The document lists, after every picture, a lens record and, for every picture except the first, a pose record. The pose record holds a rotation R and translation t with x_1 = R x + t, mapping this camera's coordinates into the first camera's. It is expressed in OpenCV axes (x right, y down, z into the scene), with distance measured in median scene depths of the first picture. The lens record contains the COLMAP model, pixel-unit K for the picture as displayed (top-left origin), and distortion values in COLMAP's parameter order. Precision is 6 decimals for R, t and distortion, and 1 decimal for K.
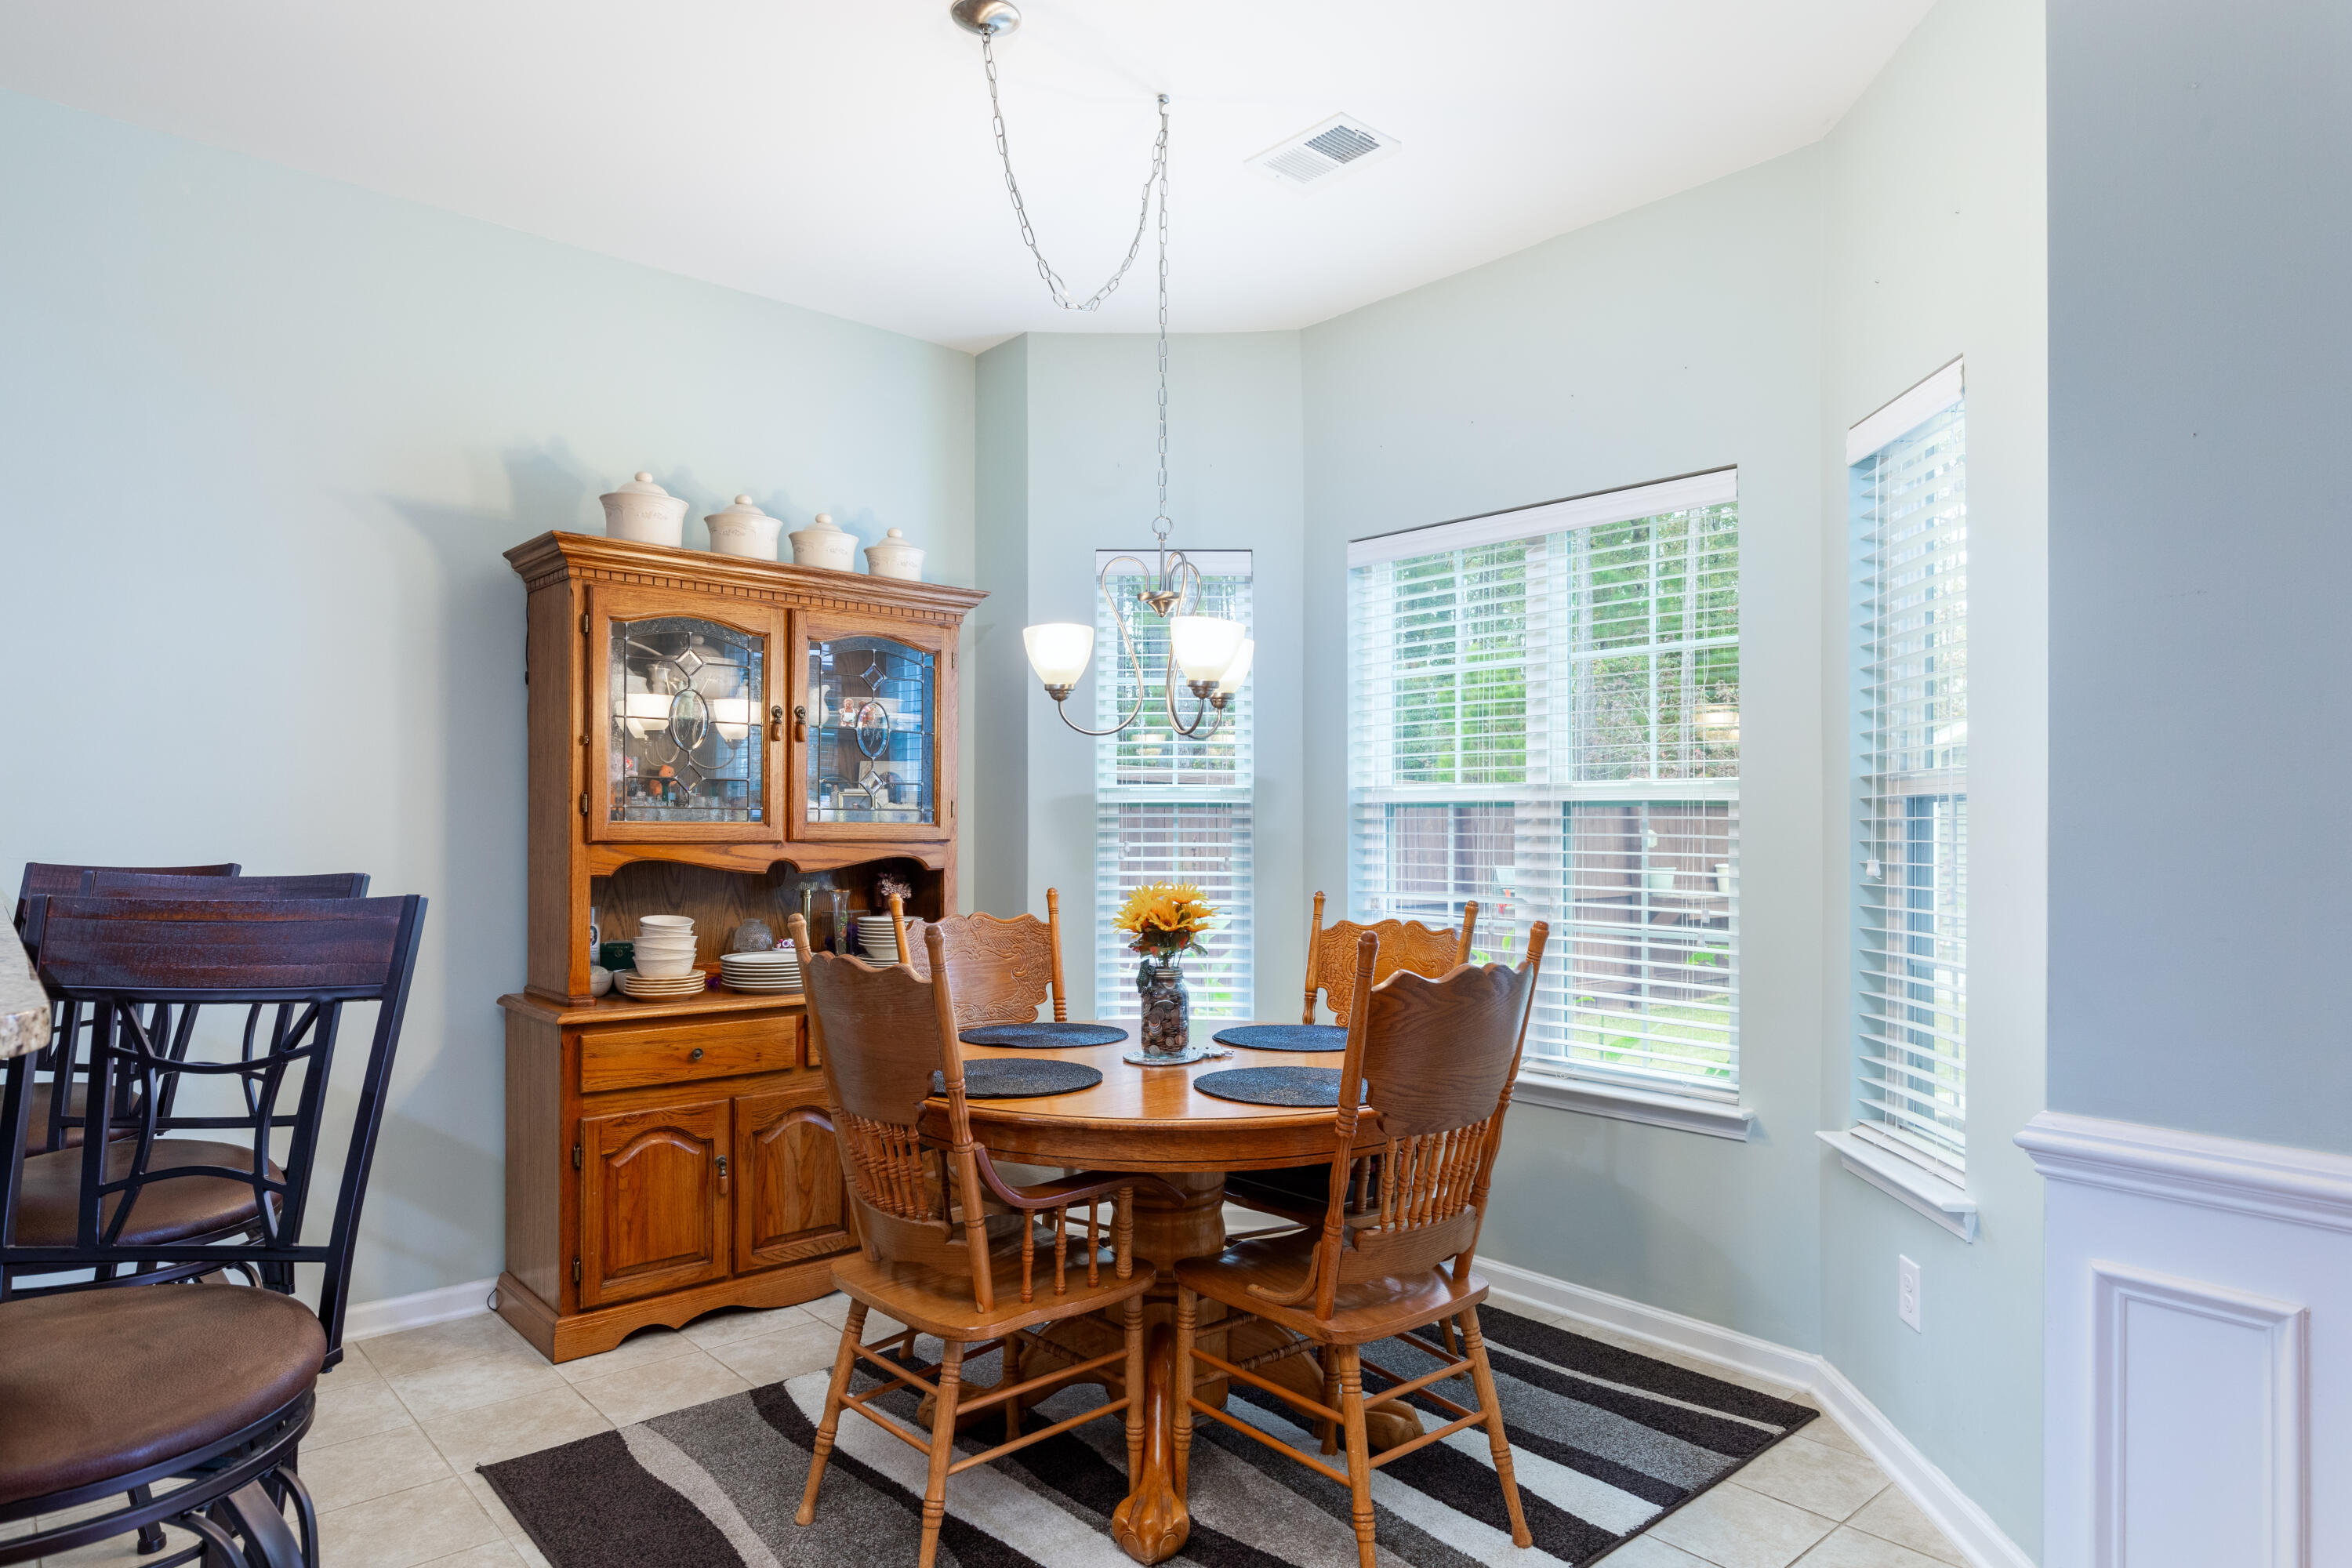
lens RADIAL K [[1406.3, 0, 1180.8], [0, 1406.3, 790.3], [0, 0, 1]] dist [-0.005056, -0.000678]
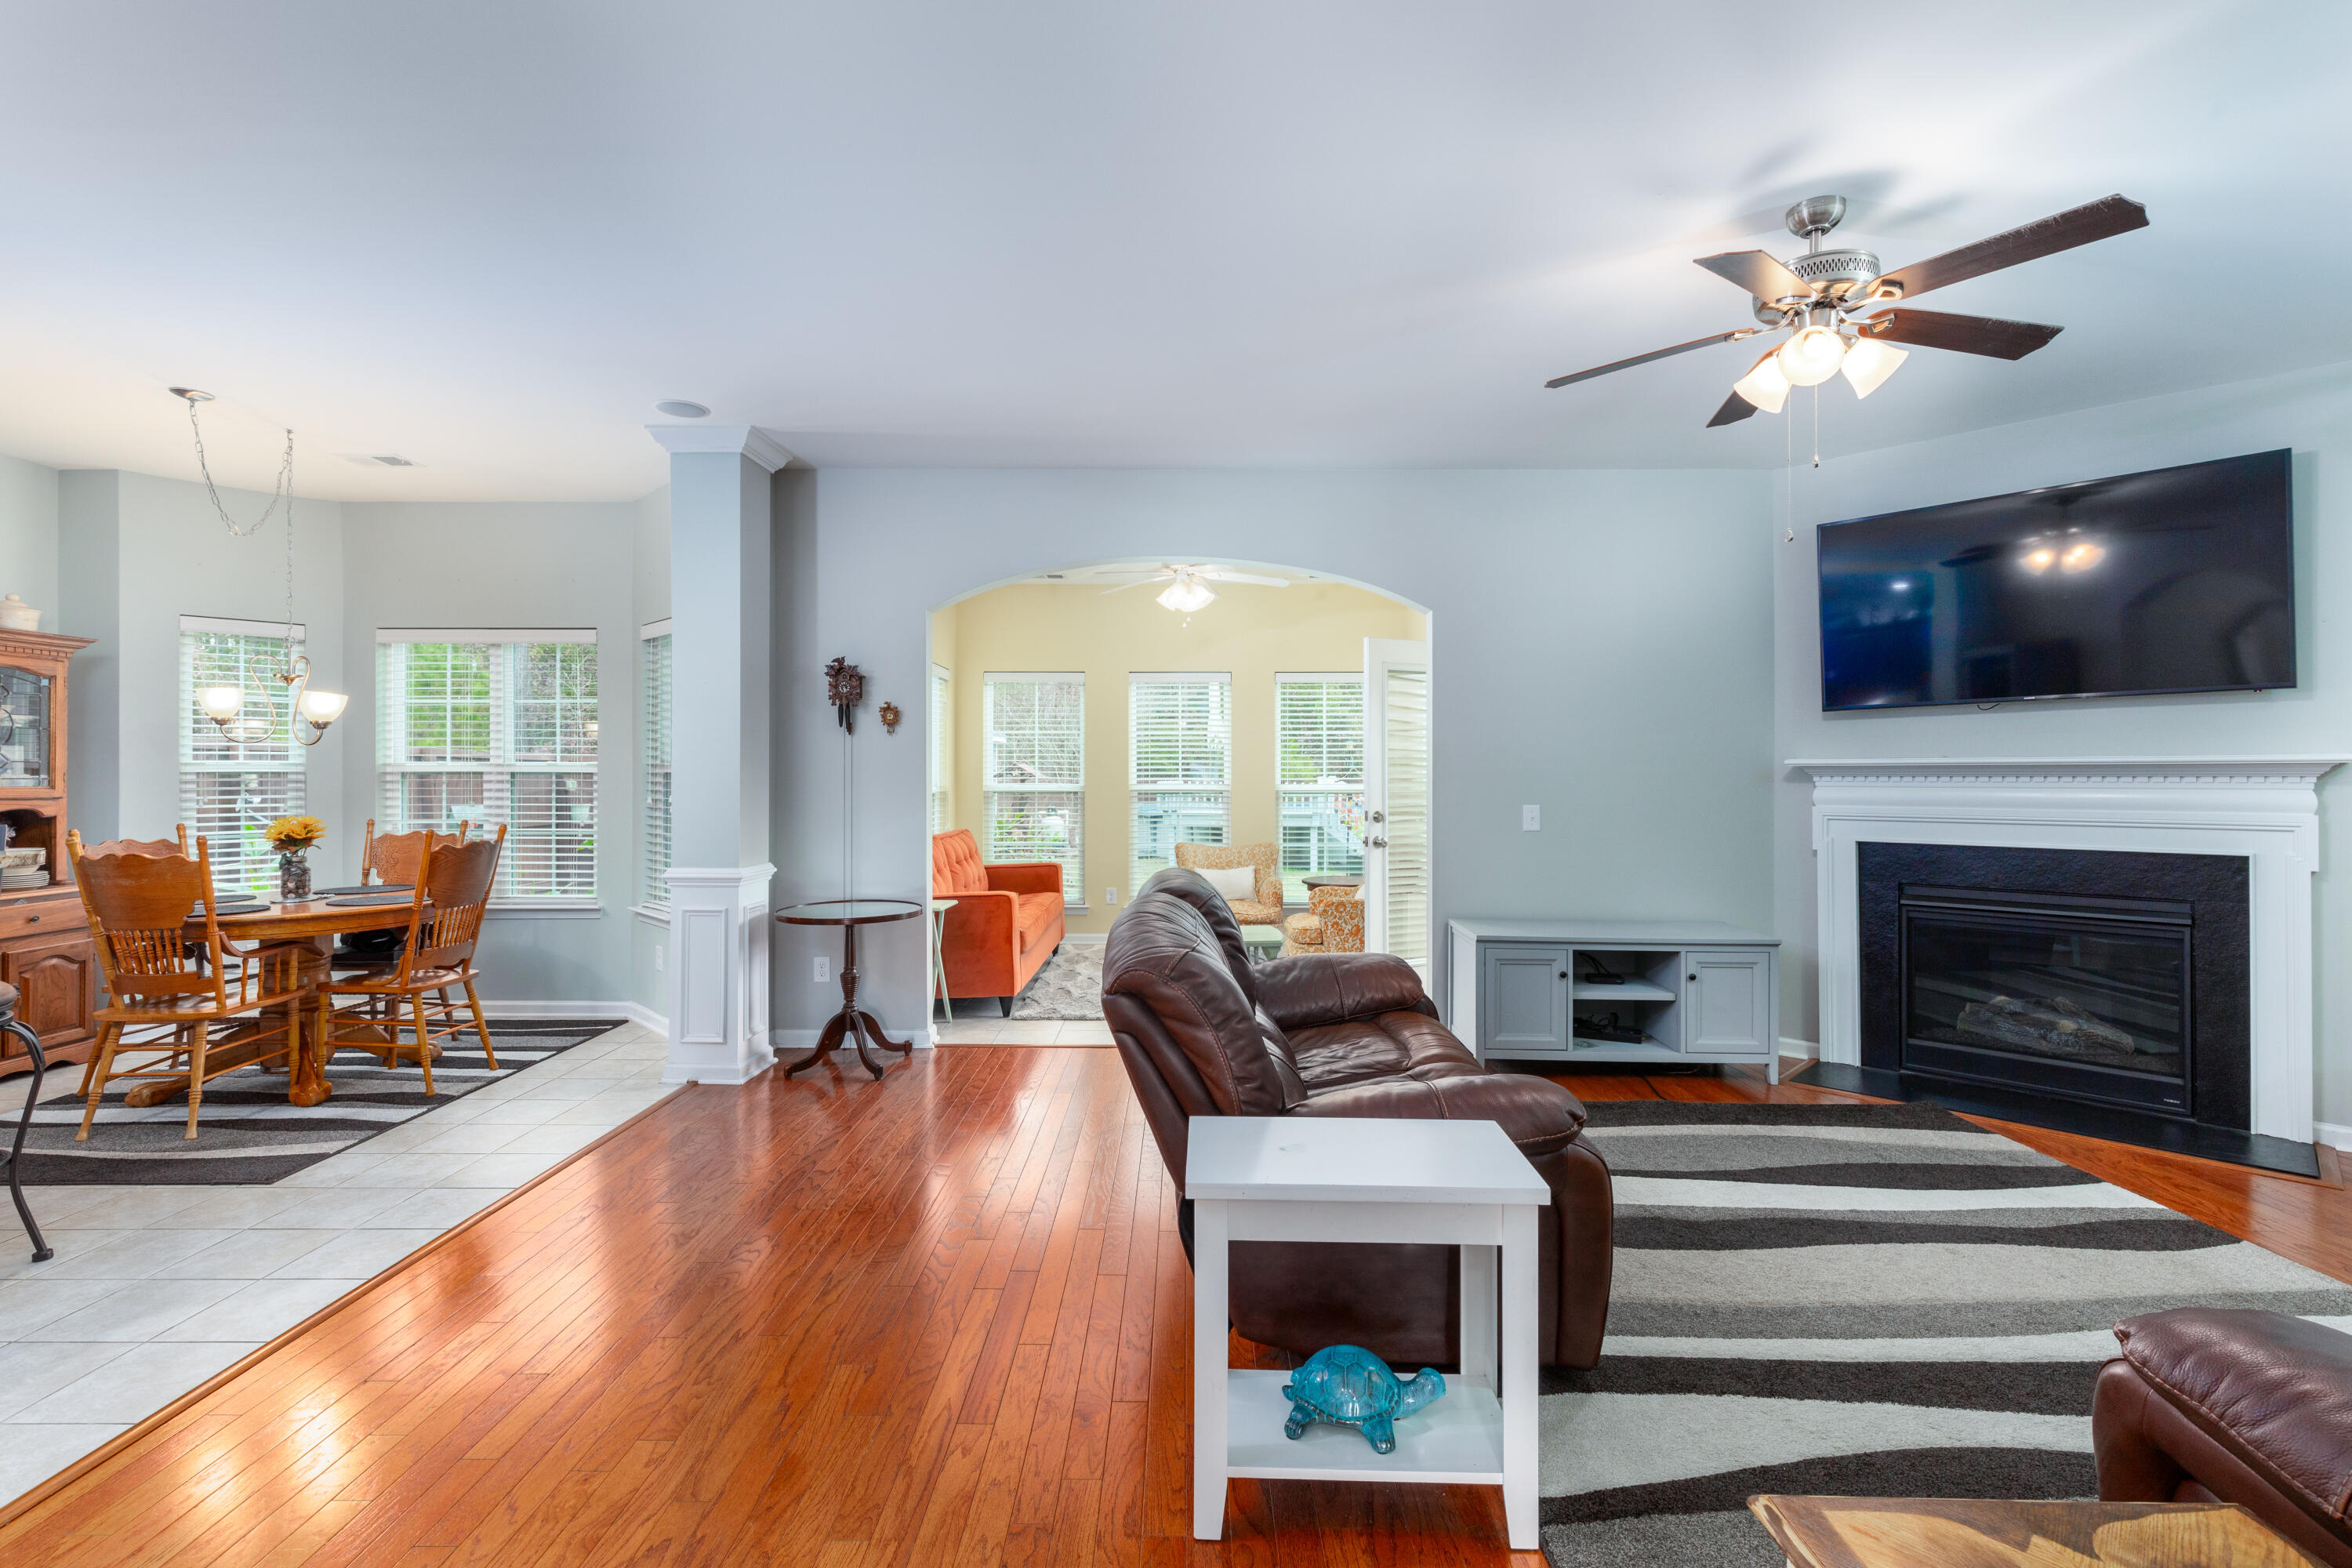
lens RADIAL K [[1053.9, 0, 1170.0], [0, 1053.9, 767.2], [0, 0, 1]] dist [0.000328, -0.000335]
pose [[0.672476, -0.003122, 0.740112, -0.245818], [-0.014857, 0.999733, 0.017717, -0.044879], [-0.739970, -0.022910, 0.672250, -0.838401]]
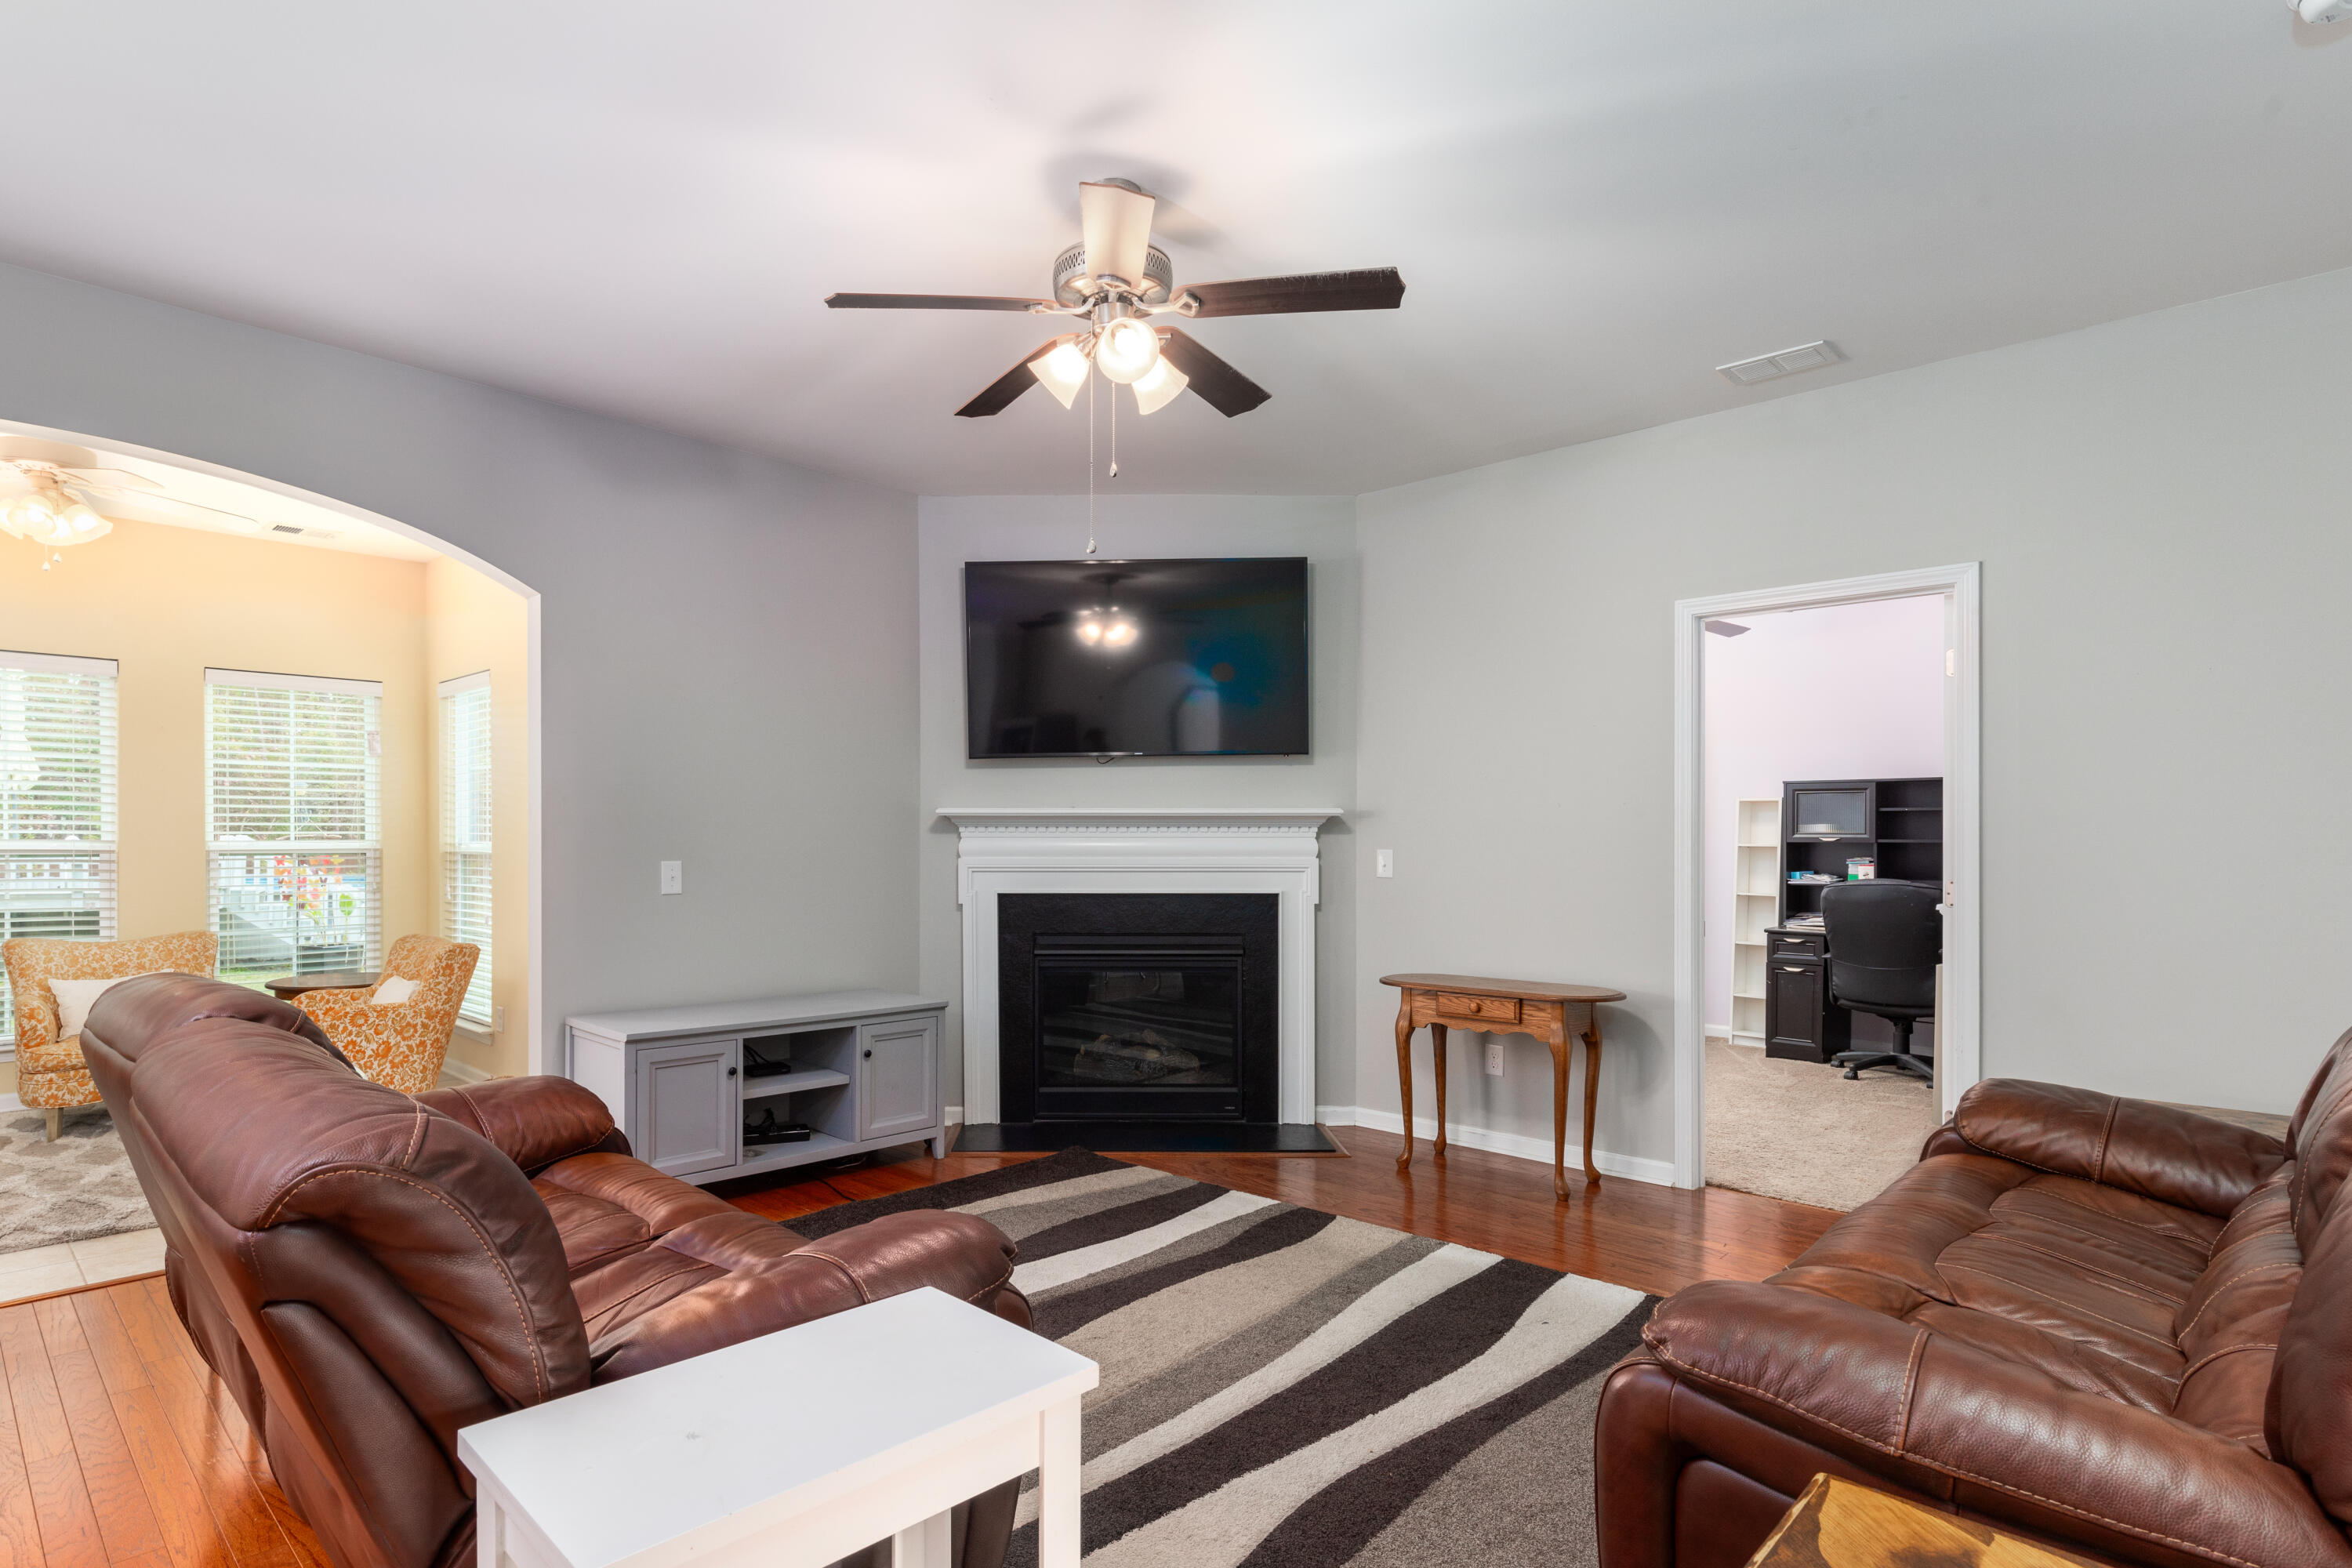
lens RADIAL K [[1210.1, 0, 1098.1], [0, 1210.1, 843.8], [0, 0, 1]] dist [0.001615, -0.001955]
pose [[-0.058943, -0.013293, 0.998173, -0.131434], [-0.029117, 0.999509, 0.011592, -0.011044], [-0.997837, -0.028380, -0.059301, -0.512723]]
